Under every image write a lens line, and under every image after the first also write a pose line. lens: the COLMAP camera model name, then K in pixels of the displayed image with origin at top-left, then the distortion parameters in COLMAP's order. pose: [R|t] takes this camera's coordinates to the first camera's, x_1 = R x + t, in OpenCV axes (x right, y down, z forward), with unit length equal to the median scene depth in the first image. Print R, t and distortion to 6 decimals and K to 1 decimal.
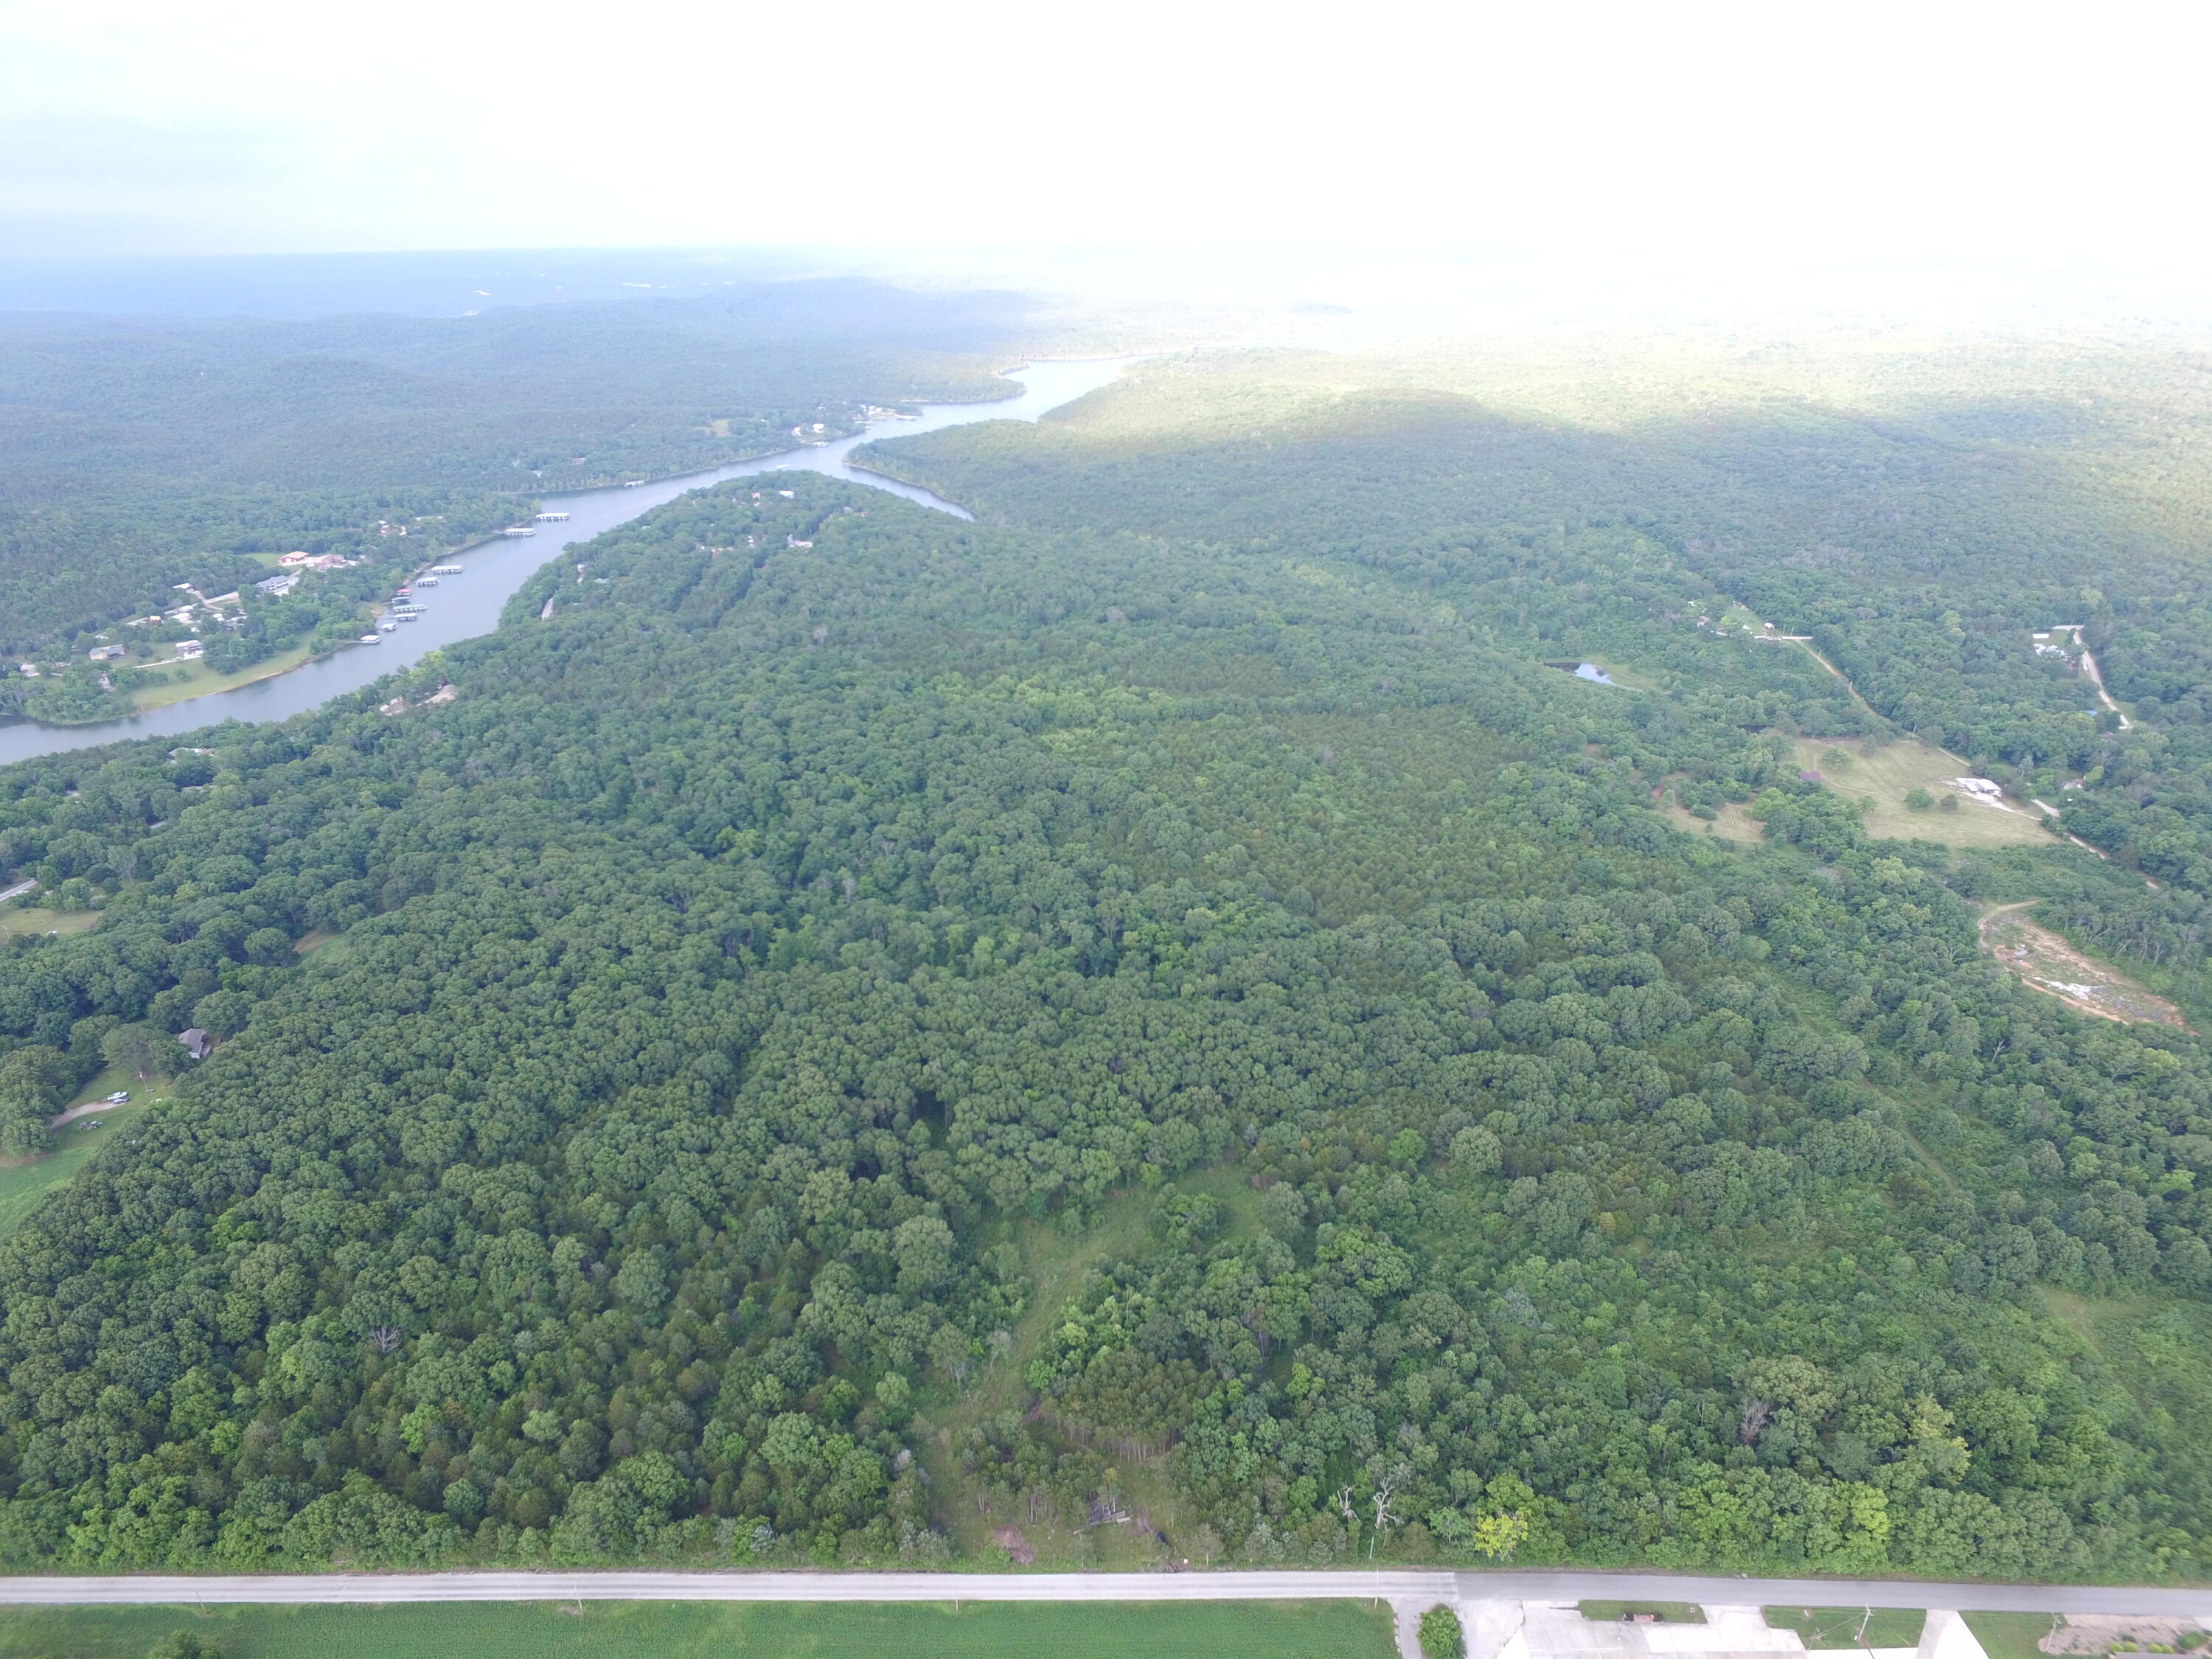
lens RADIAL K [[1289.6, 0, 1108.3], [0, 1289.6, 834.0], [0, 0, 1]] dist [-0.014332, 0.014477]
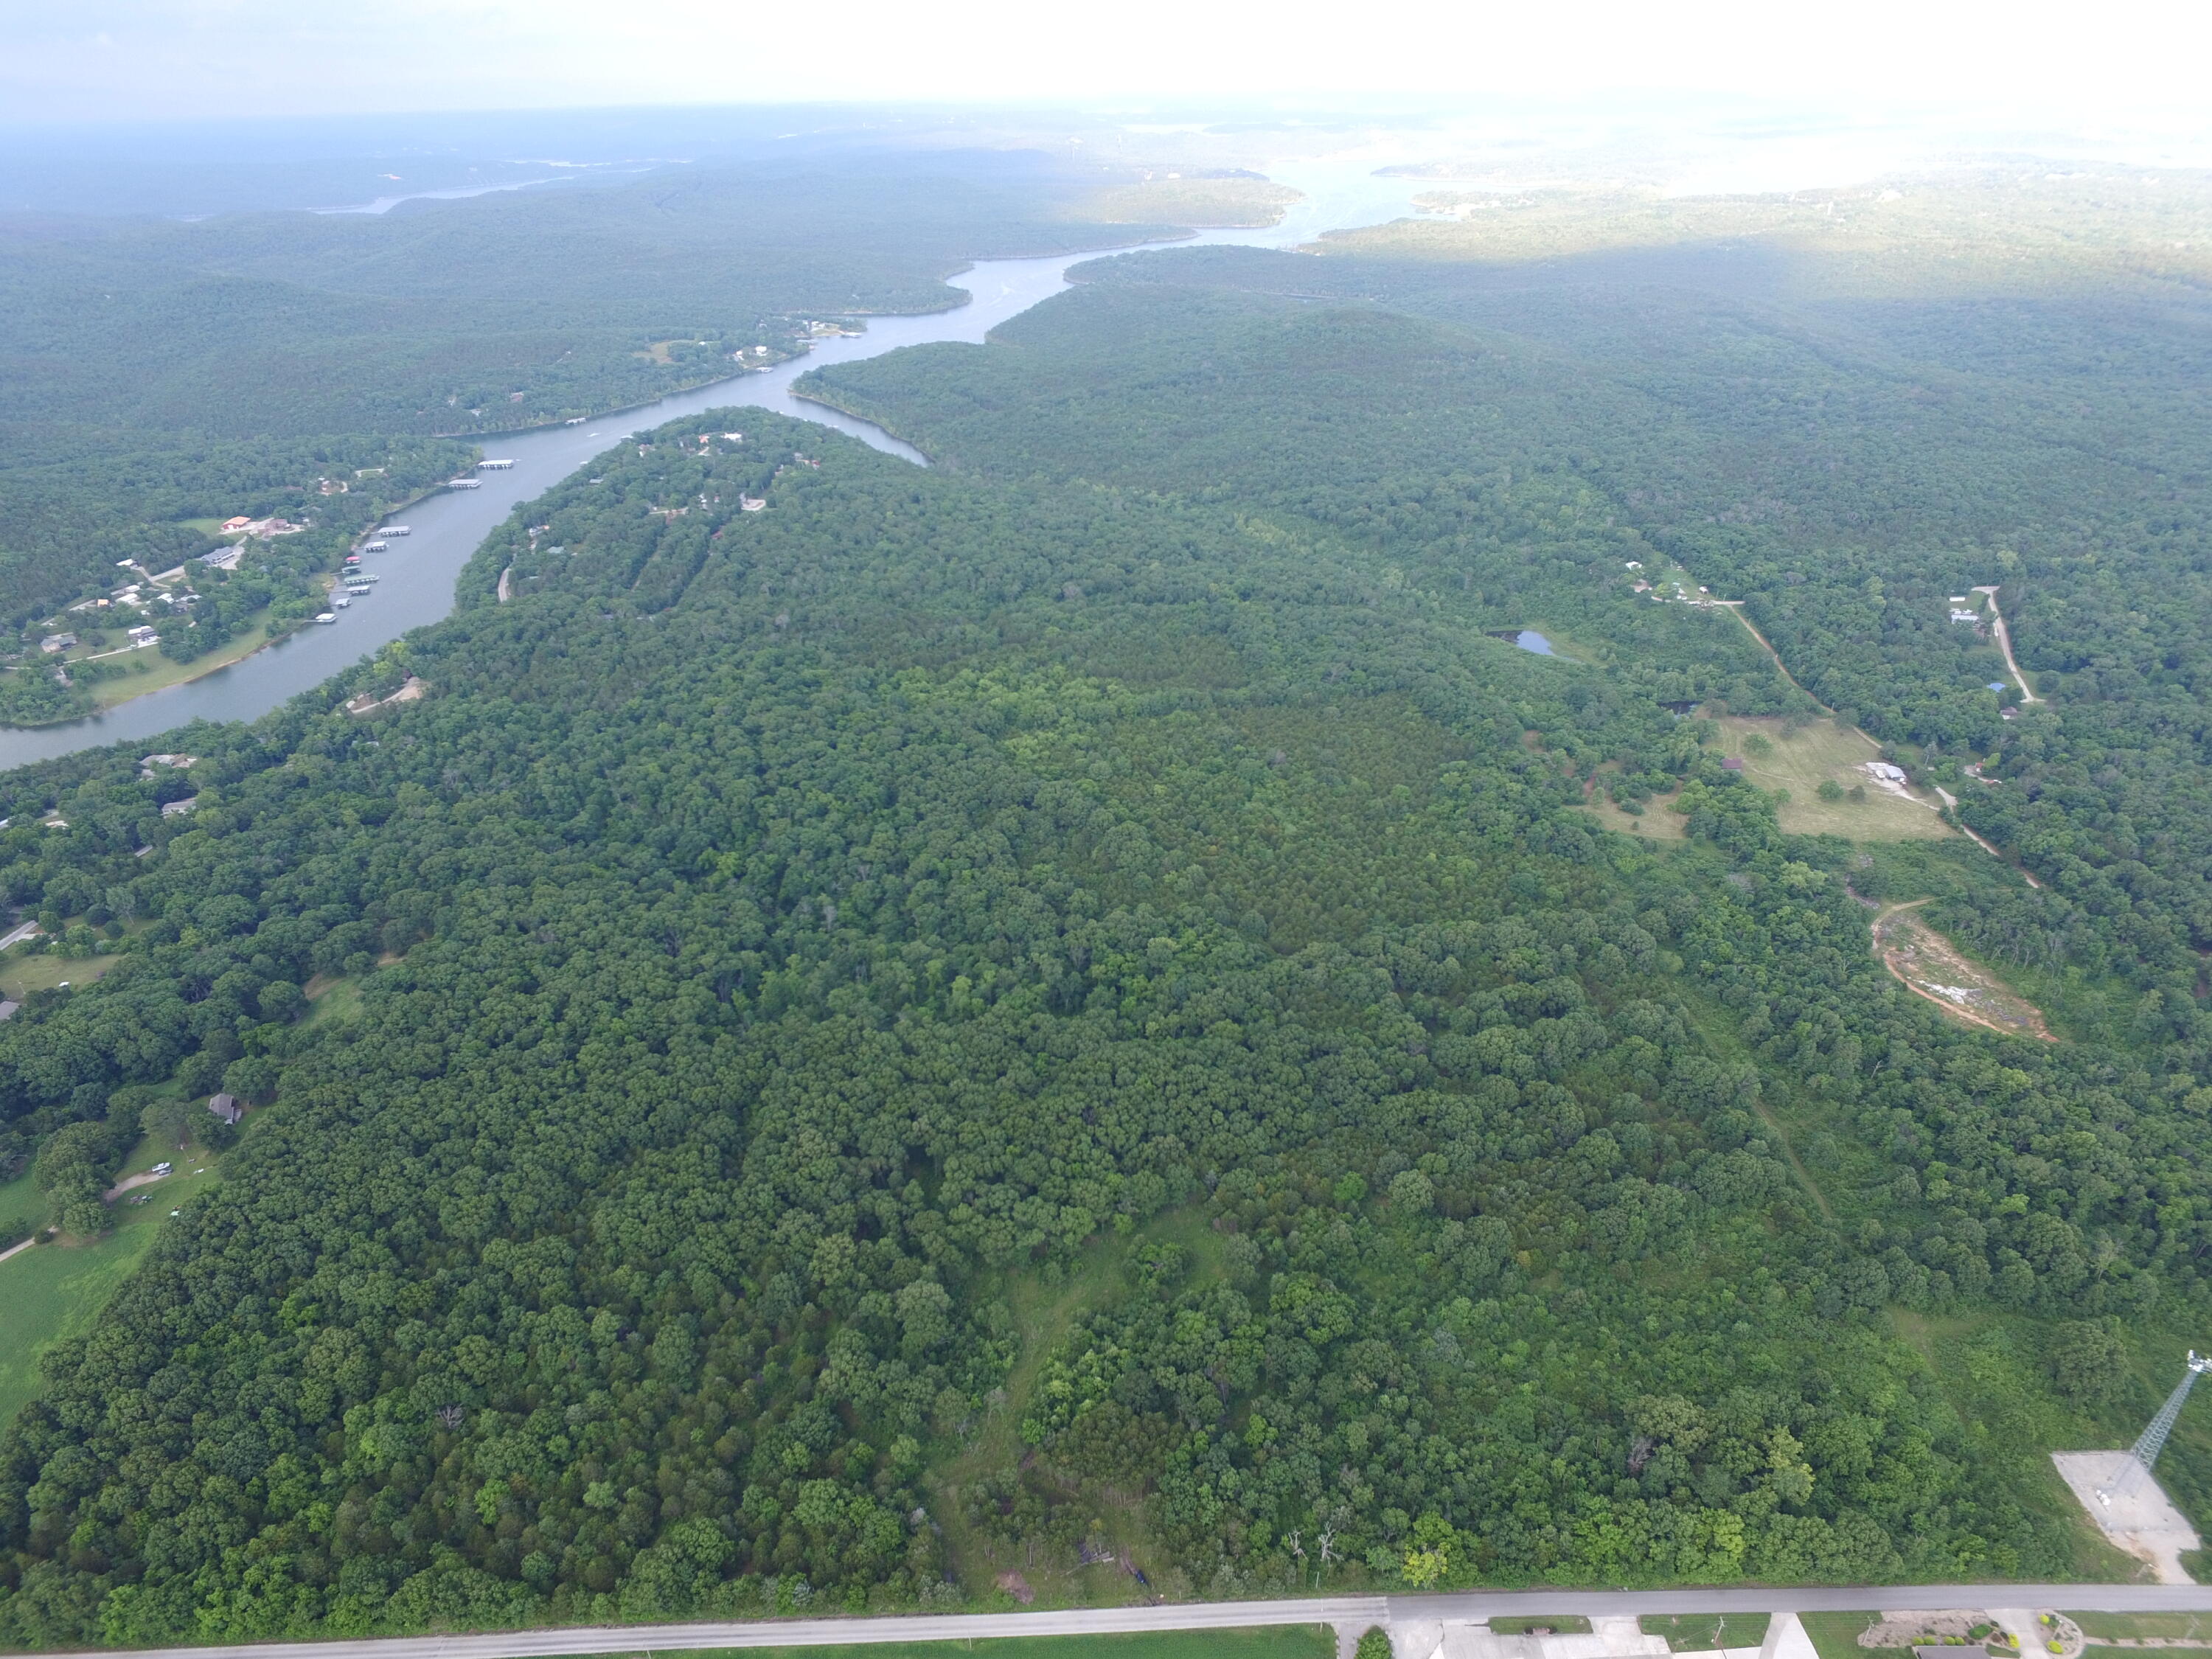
lens RADIAL K [[1289.6, 0, 1108.3], [0, 1289.6, 834.0], [0, 0, 1]] dist [-0.014332, 0.014477]
pose [[0.999173, -0.027381, 0.030052, -0.003074], [0.024588, 0.995669, 0.089654, -0.136394], [-0.032377, -0.088841, 0.995520, -0.065586]]
